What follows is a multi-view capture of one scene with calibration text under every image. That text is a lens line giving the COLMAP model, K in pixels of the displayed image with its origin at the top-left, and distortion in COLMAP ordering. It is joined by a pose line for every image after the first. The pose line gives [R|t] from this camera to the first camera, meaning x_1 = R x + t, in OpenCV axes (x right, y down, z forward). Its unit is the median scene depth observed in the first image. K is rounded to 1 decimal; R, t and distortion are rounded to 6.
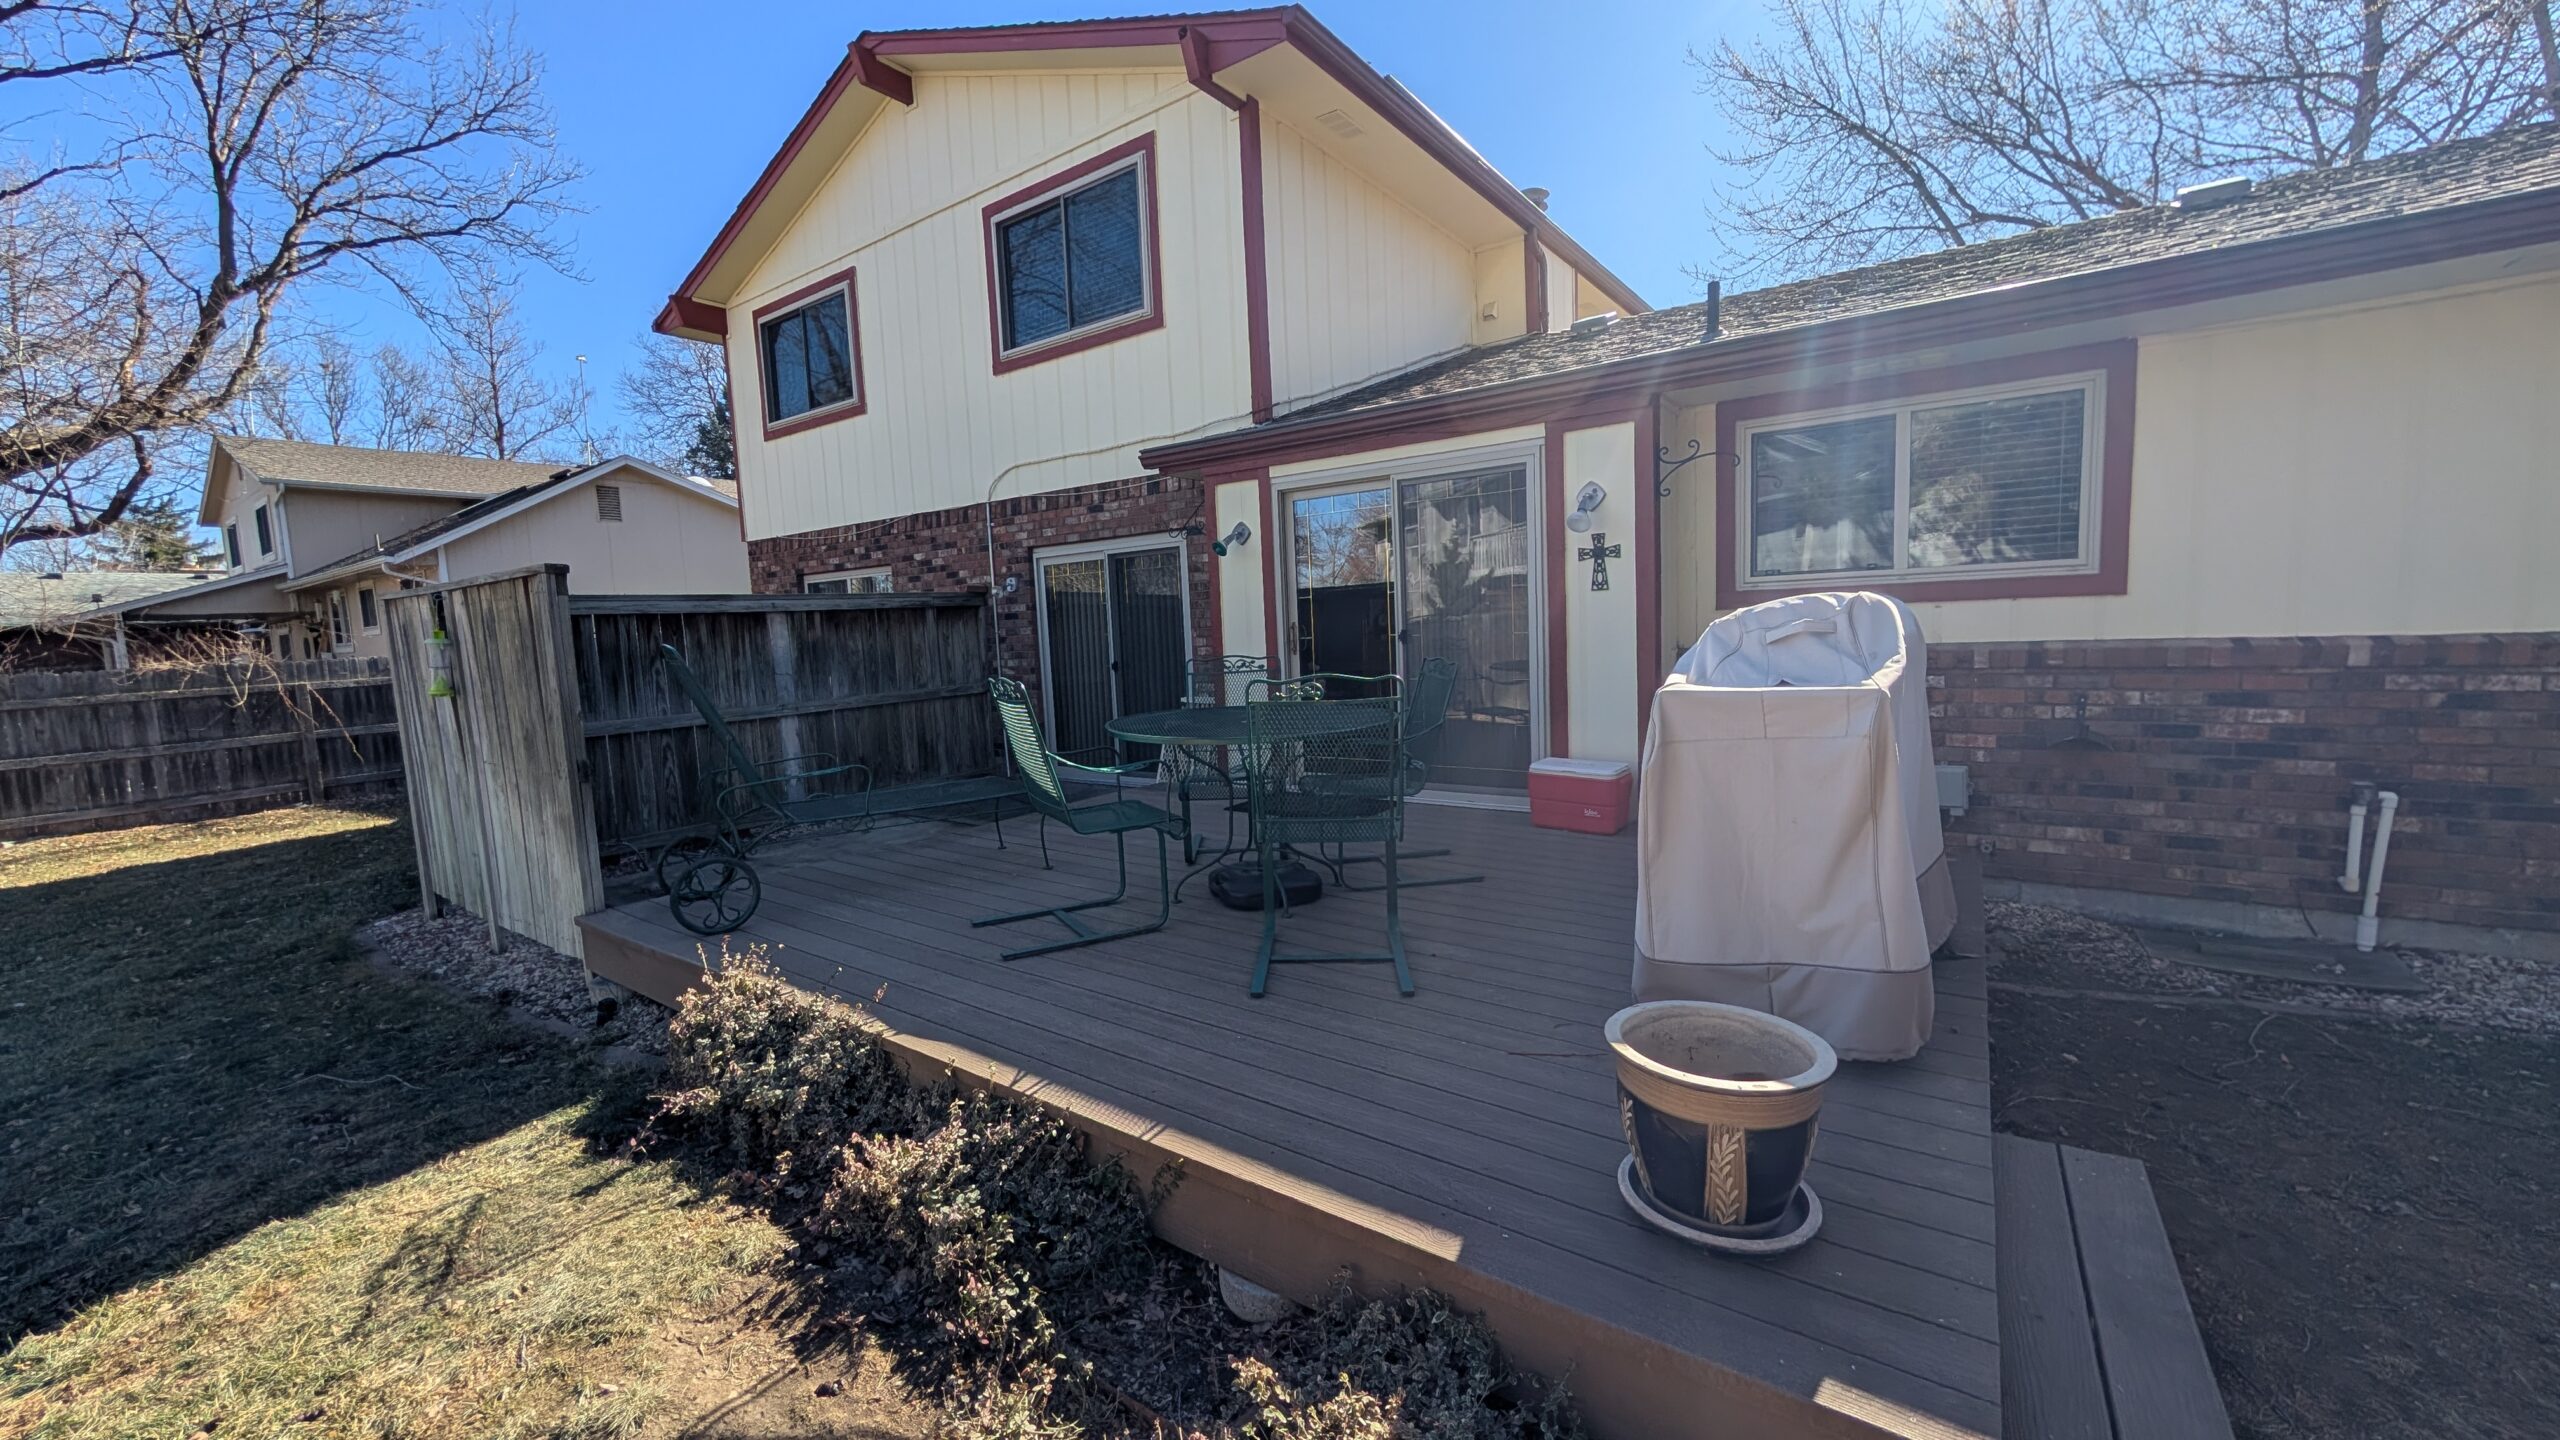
lens RADIAL K [[959.0, 0, 1285.5], [0, 959.0, 721.4], [0, 0, 1]] dist [-0.003913, 0.000706]
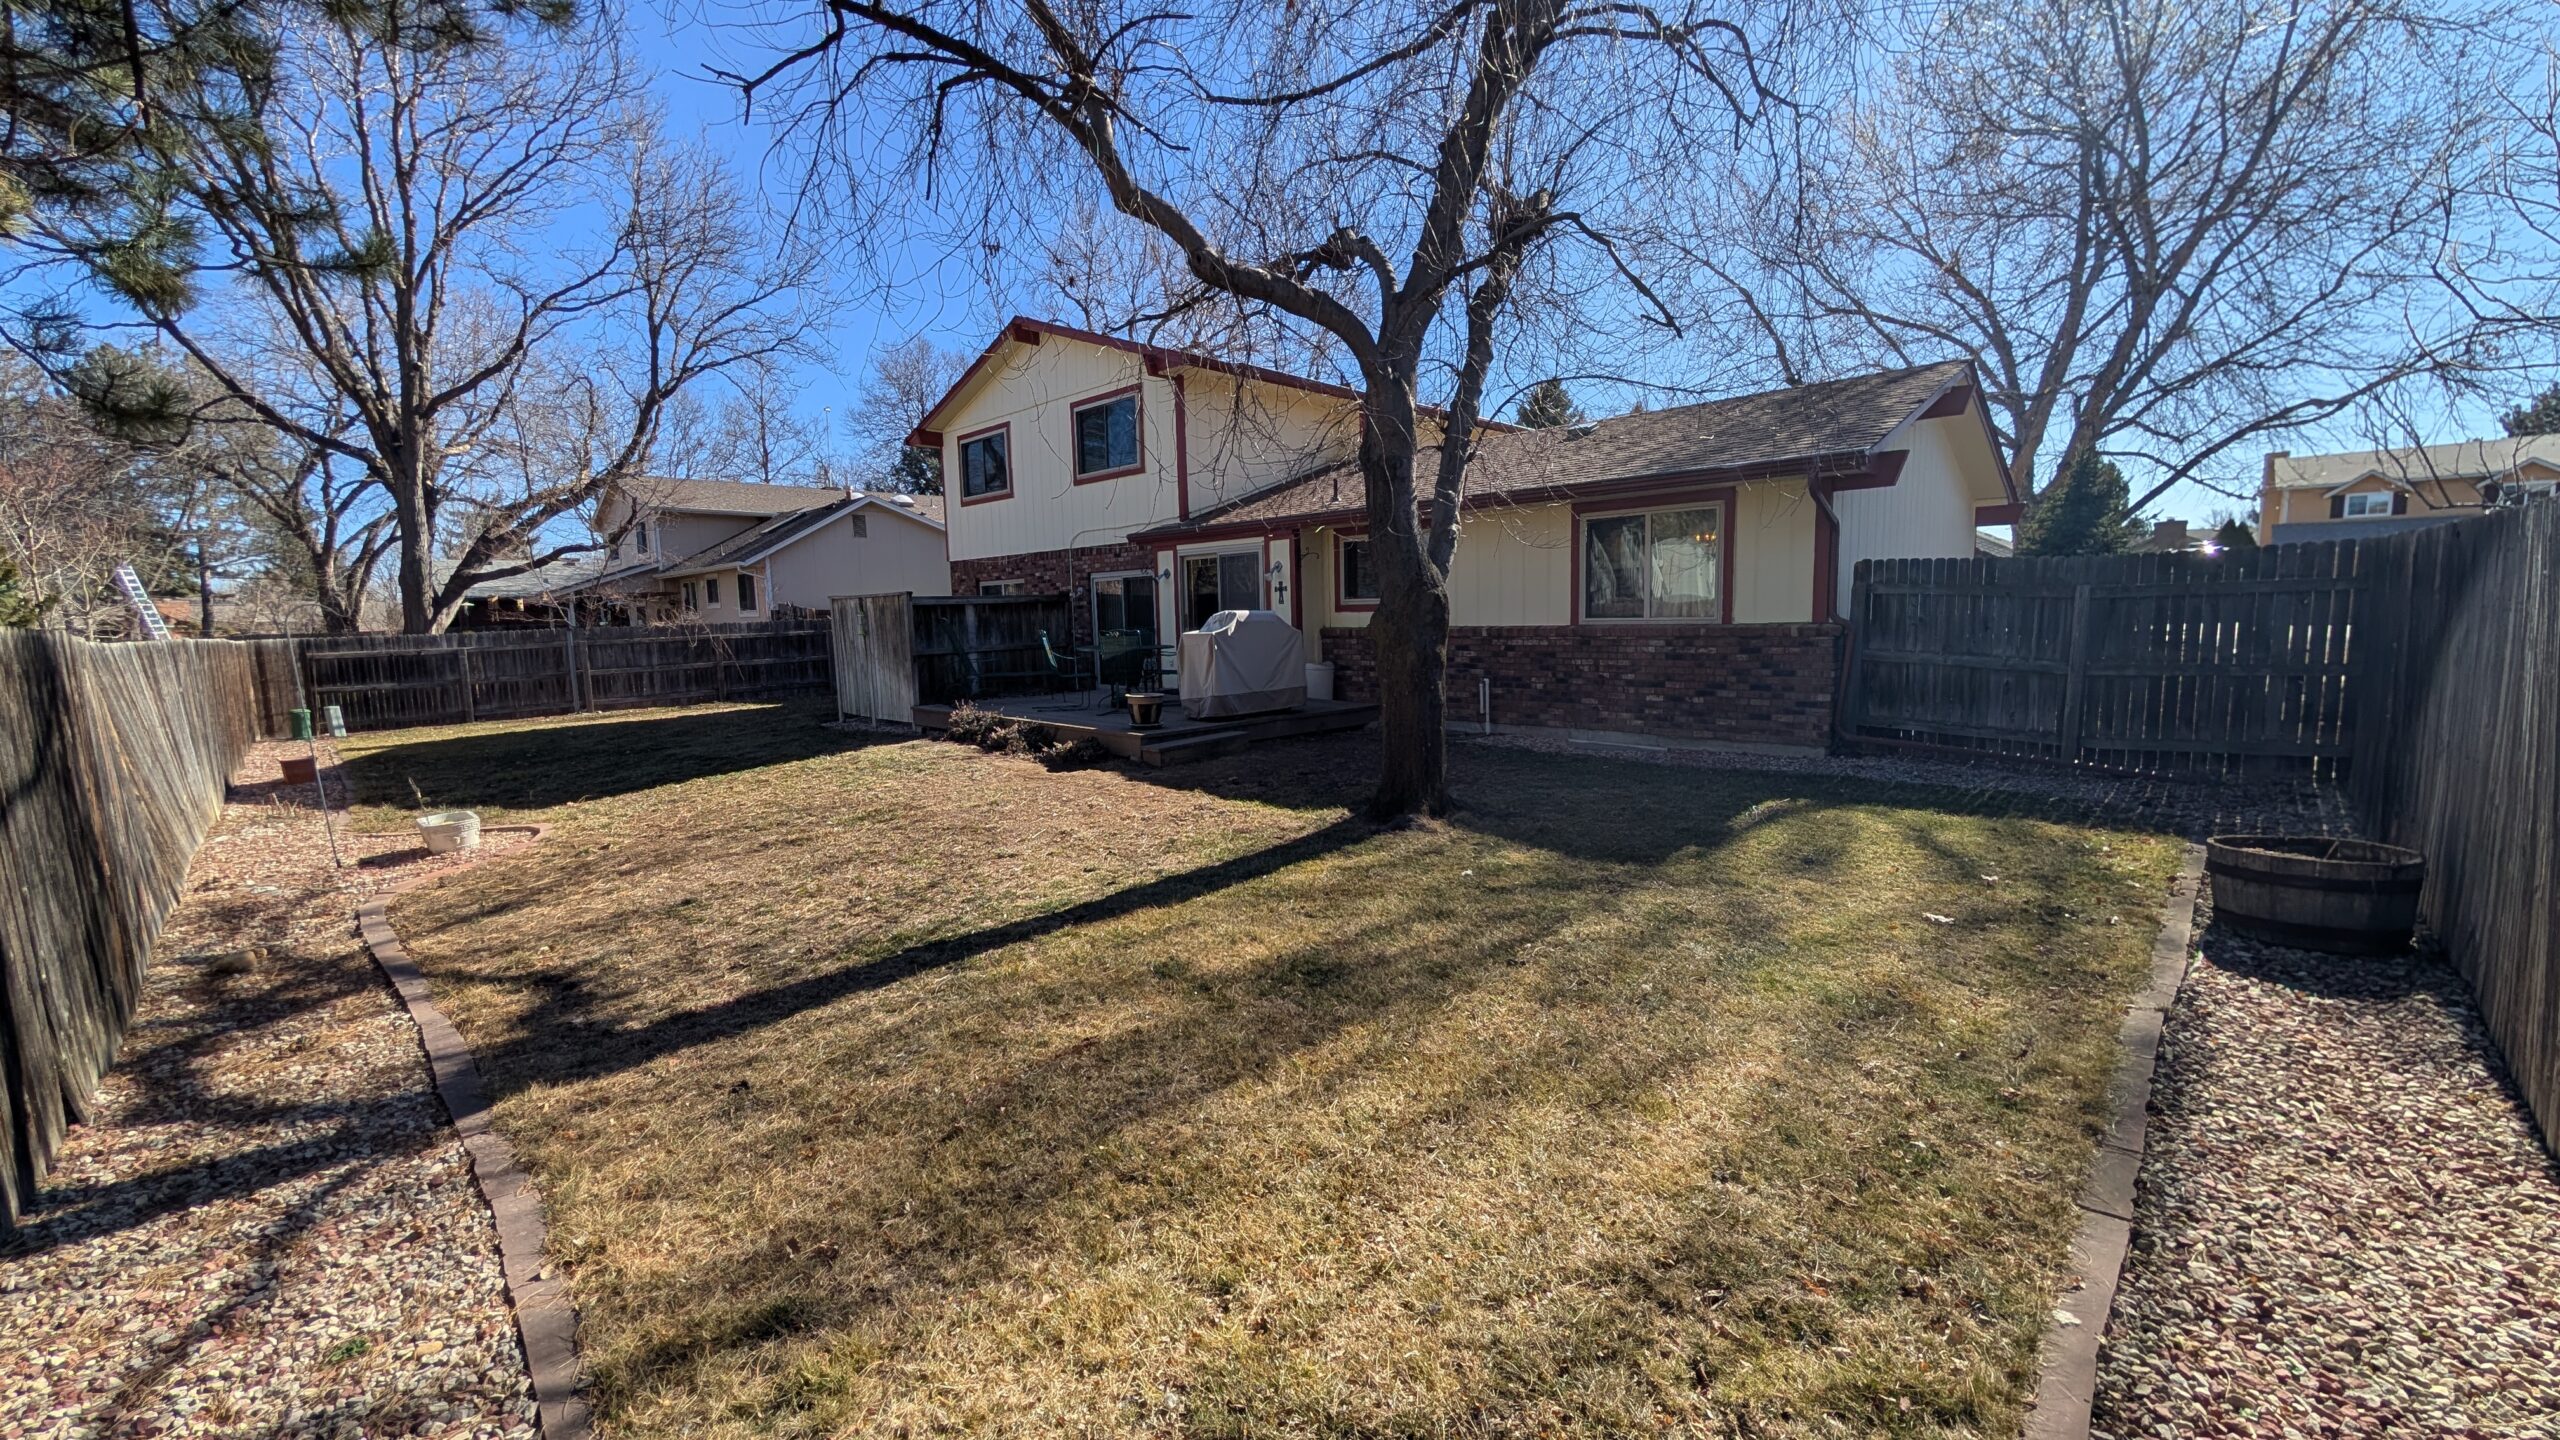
lens RADIAL K [[959.0, 0, 1277.3], [0, 959.0, 724.3], [0, 0, 1]] dist [-0.003913, 0.000706]
pose [[0.987877, 0.036719, -0.150833, 0.444550], [-0.034077, 0.999218, 0.020064, 0.081840], [0.151452, -0.014681, 0.988356, -0.937619]]
